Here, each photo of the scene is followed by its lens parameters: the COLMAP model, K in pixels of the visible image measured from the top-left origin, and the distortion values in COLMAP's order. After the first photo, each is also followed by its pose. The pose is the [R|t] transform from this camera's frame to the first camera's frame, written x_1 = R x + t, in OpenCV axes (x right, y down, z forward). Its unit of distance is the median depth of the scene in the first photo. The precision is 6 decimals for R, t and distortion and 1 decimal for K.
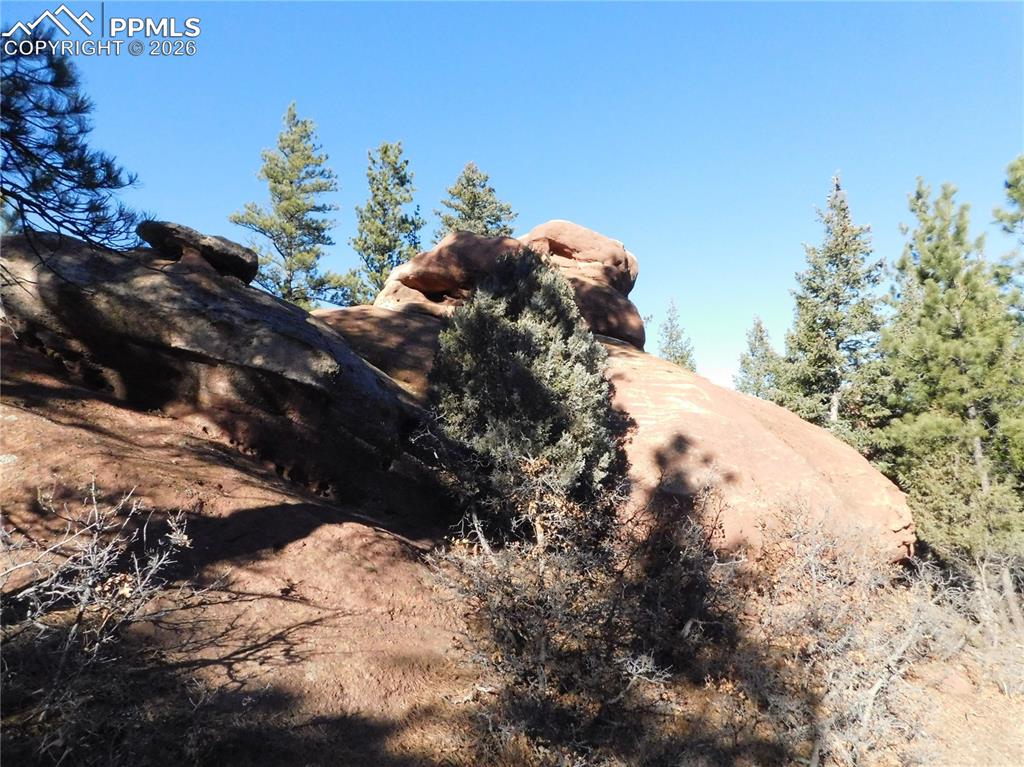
lens RADIAL K [[685.4, 0, 512.0], [0, 685.4, 383.5], [0, 0, 1]] dist [-0.058755, 0.058736]
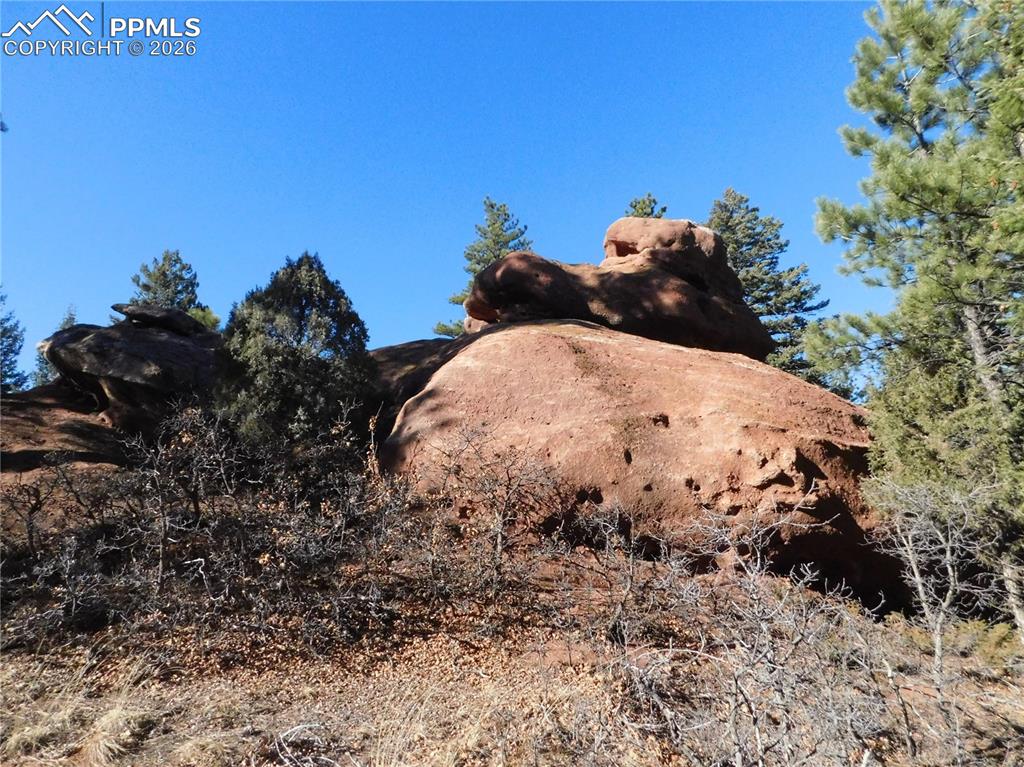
lens RADIAL K [[685.4, 0, 512.0], [0, 685.4, 383.5], [0, 0, 1]] dist [-0.058755, 0.058736]
pose [[0.736196, -0.166366, -0.656002, 0.736323], [0.084813, 0.984353, -0.154457, 0.172070], [0.671433, 0.058073, 0.738786, 0.244035]]
